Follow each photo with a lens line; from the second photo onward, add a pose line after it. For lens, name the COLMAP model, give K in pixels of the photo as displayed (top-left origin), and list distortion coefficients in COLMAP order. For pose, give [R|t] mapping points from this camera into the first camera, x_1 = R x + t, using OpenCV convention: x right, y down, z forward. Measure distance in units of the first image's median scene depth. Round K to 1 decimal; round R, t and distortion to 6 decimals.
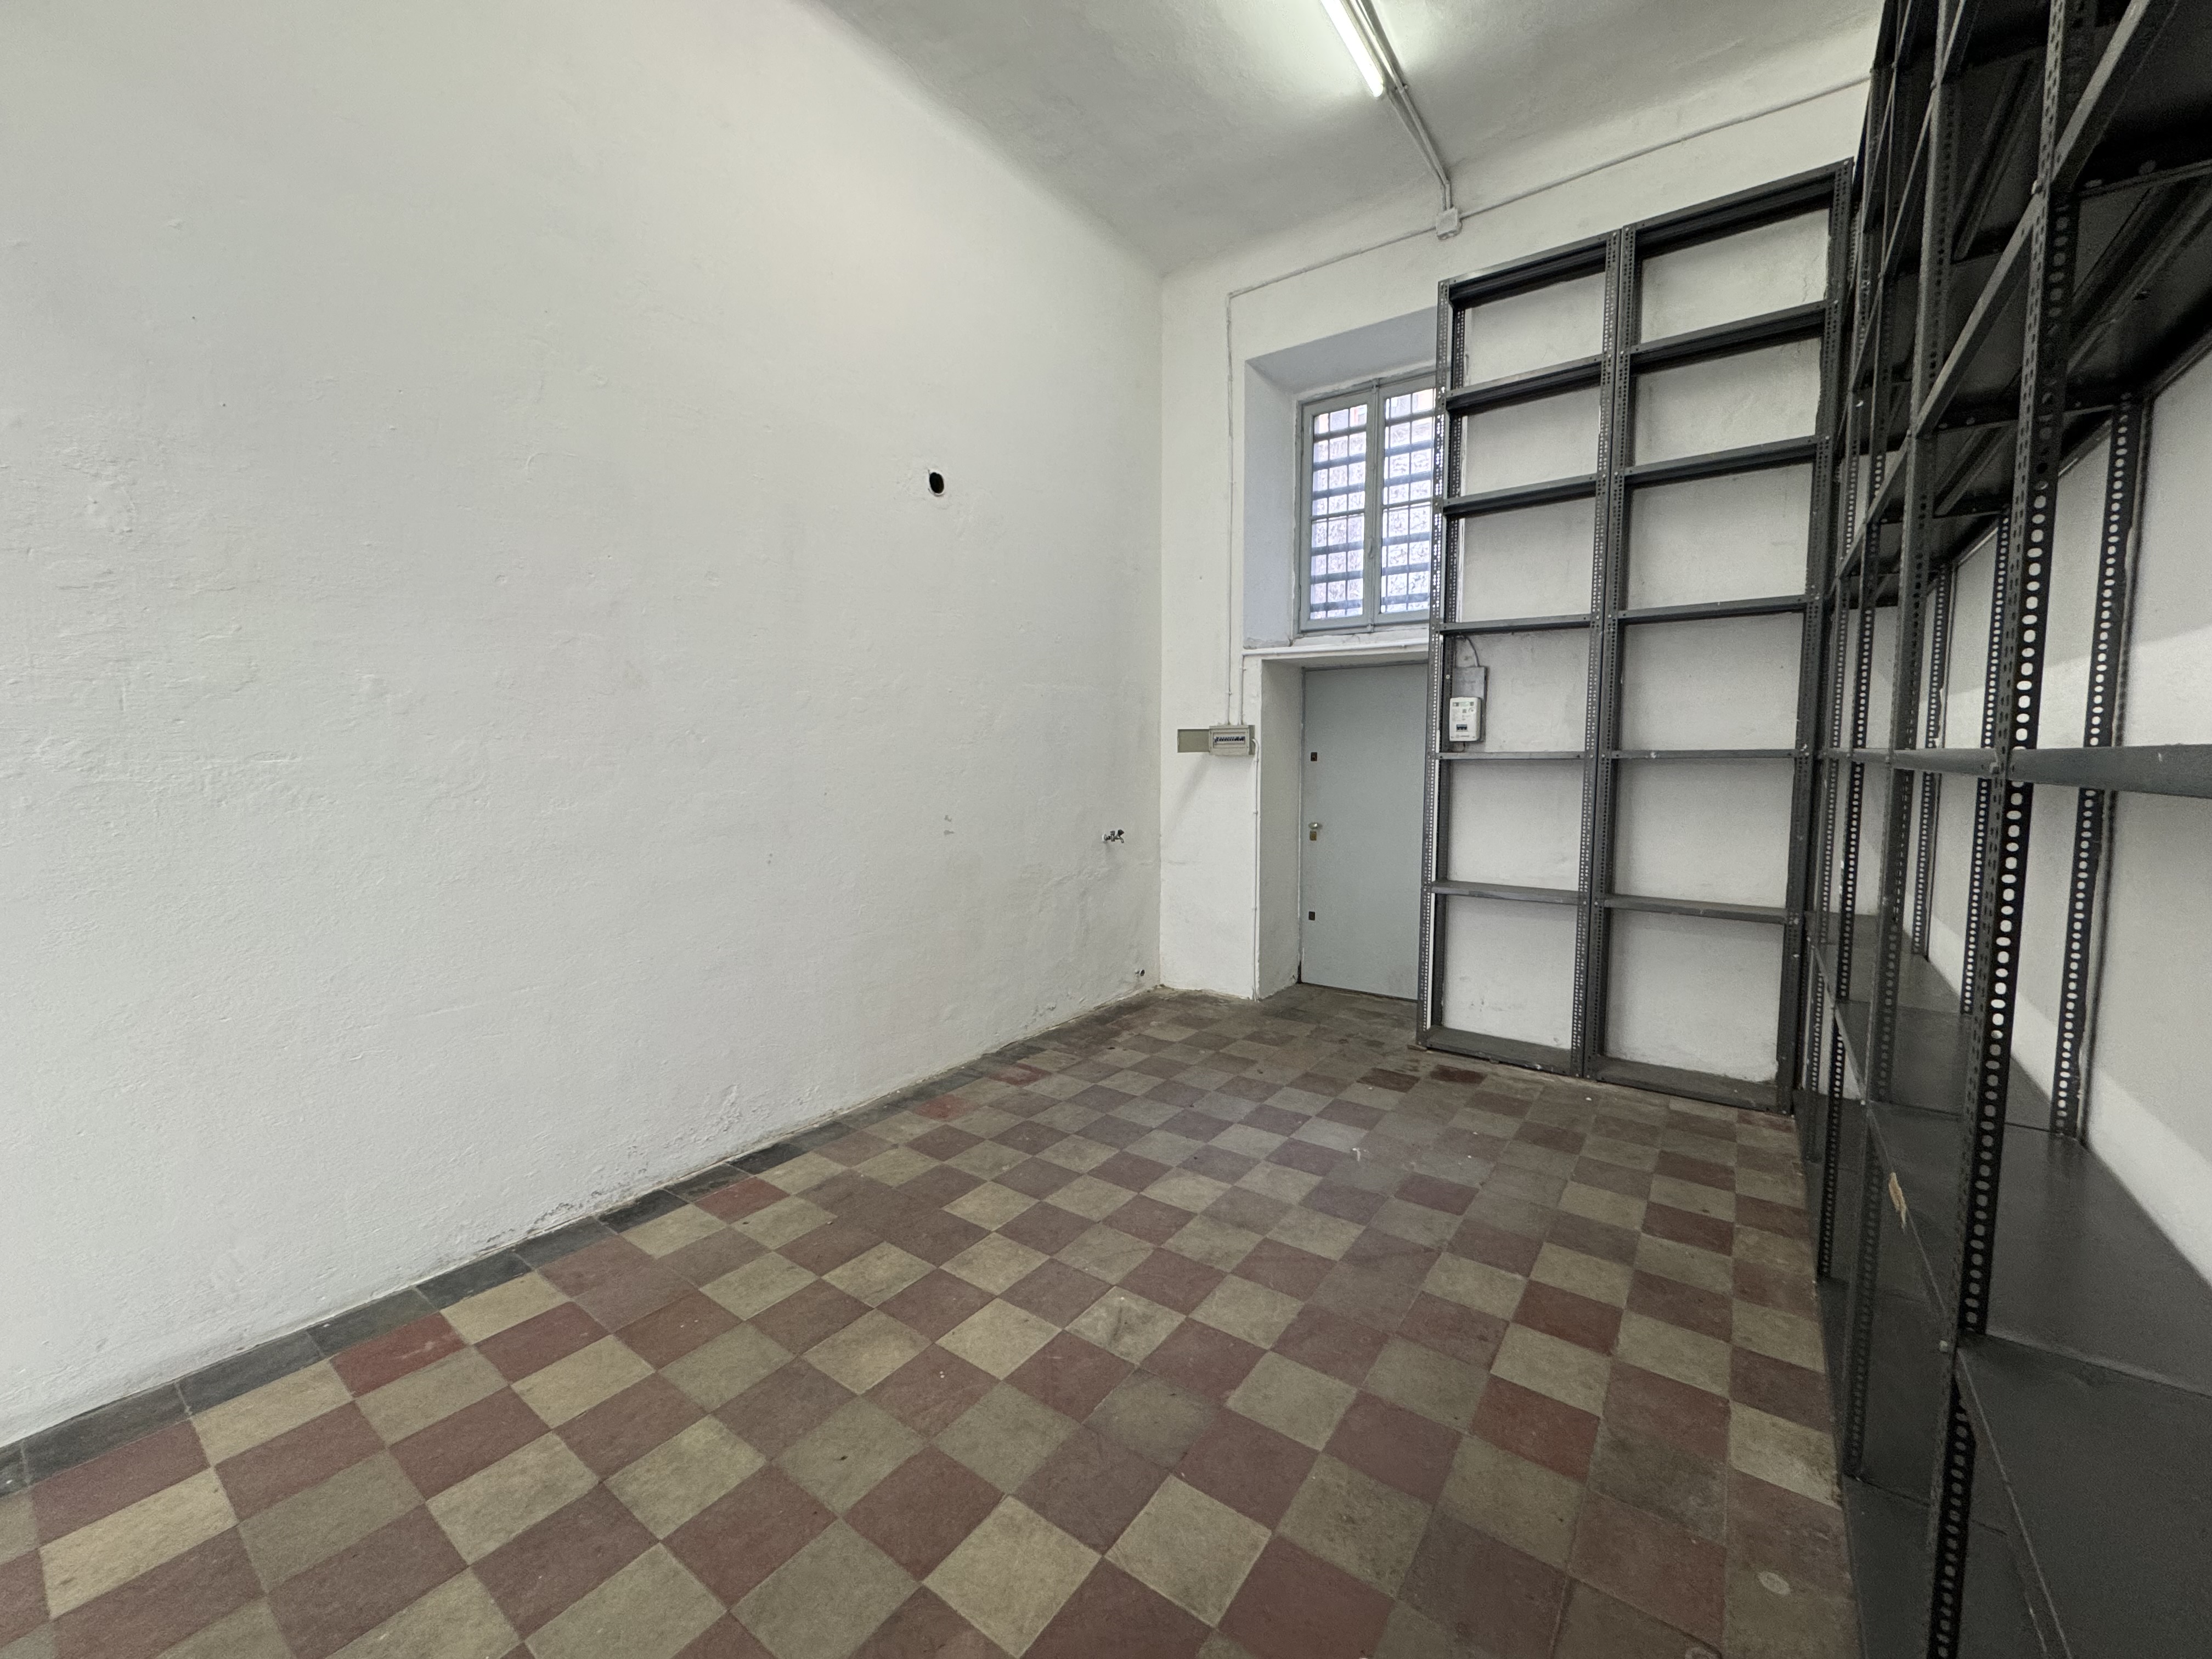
lens RADIAL K [[880.0, 0, 1101.9], [0, 880.0, 830.2], [0, 0, 1]] dist [-0.000636, 0.000044]
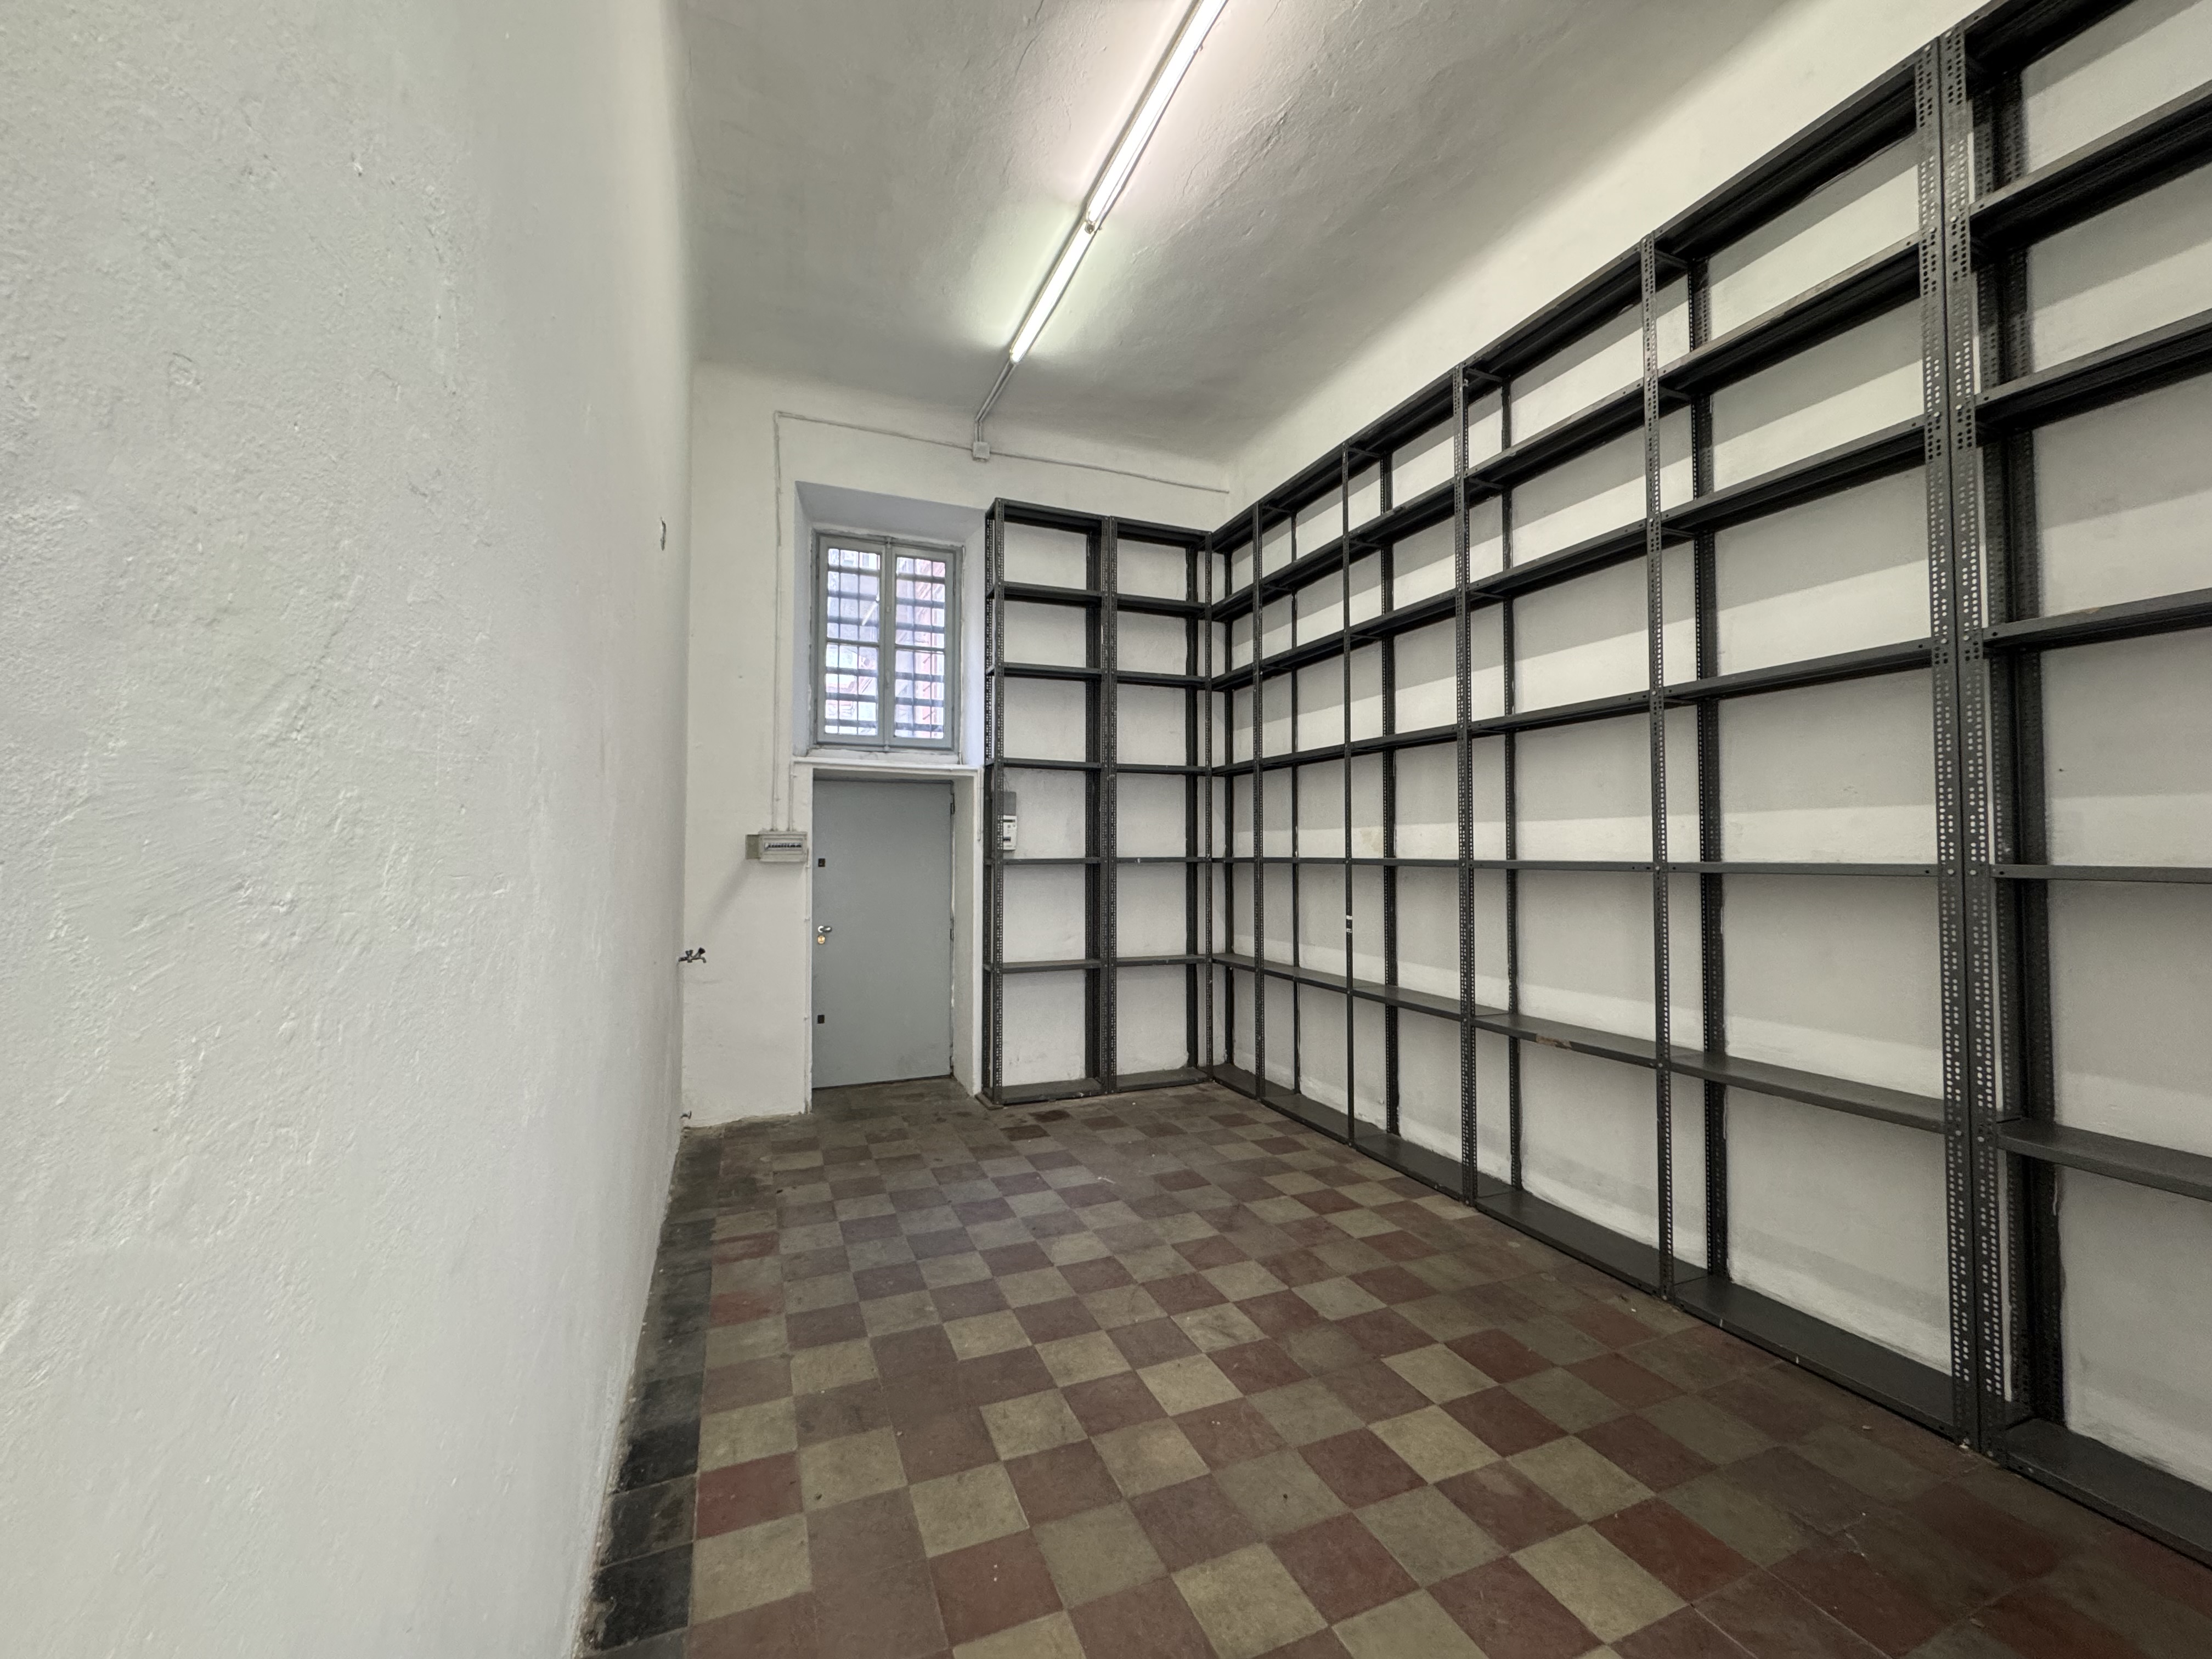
lens RADIAL K [[880.0, 0, 1101.9], [0, 880.0, 830.2], [0, 0, 1]] dist [-0.000636, 0.000044]
pose [[0.526968, 0.025013, 0.849517, -0.711183], [0.073479, 0.994483, -0.074861, -0.030126], [-0.846703, 0.101871, 0.522223, 0.272172]]
